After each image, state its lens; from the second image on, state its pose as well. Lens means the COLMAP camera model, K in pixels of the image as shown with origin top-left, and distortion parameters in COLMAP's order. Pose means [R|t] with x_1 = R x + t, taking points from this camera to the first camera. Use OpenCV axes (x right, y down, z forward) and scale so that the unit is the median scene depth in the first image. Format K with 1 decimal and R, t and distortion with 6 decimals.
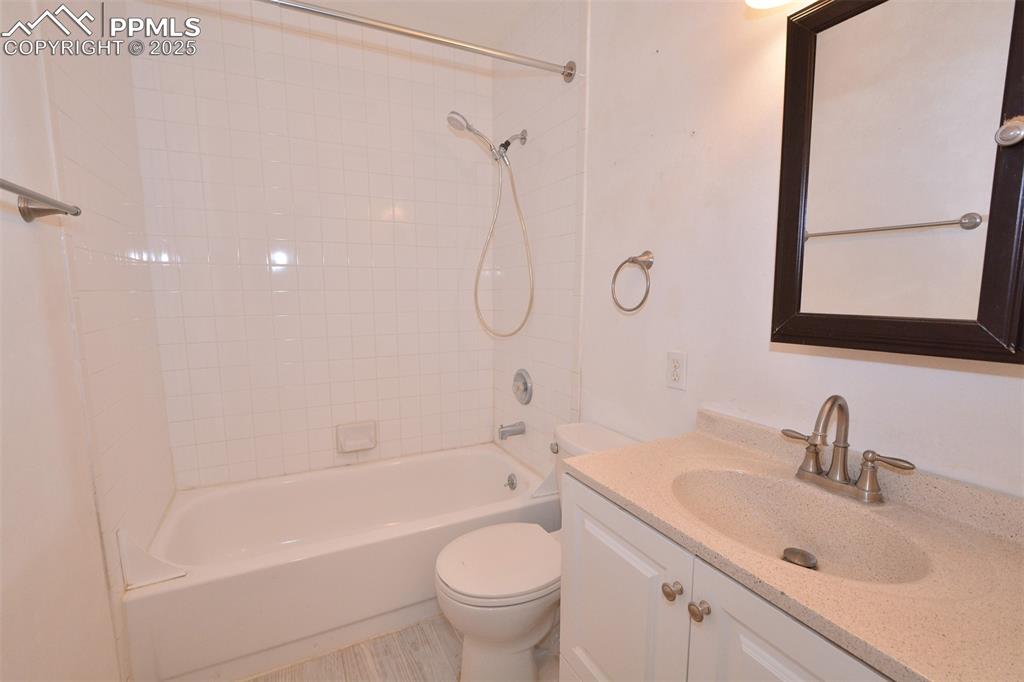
lens RADIAL K [[456.0, 0, 497.6], [0, 456.0, 343.4], [0, 0, 1]] dist [-0.012265, -0.000121]
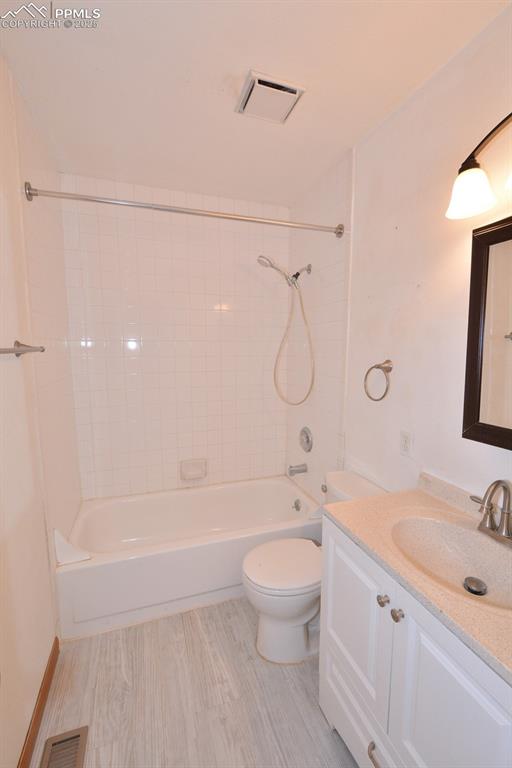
lens RADIAL K [[333.6, 0, 256.0], [0, 333.6, 384.0], [0, 0, 1]] dist [-0.009187, -0.000070]
pose [[0.993213, 0.016497, -0.115133, 0.024963], [-0.018704, 0.999661, -0.018118, -0.089419], [0.114795, 0.020149, 0.993185, -0.112186]]
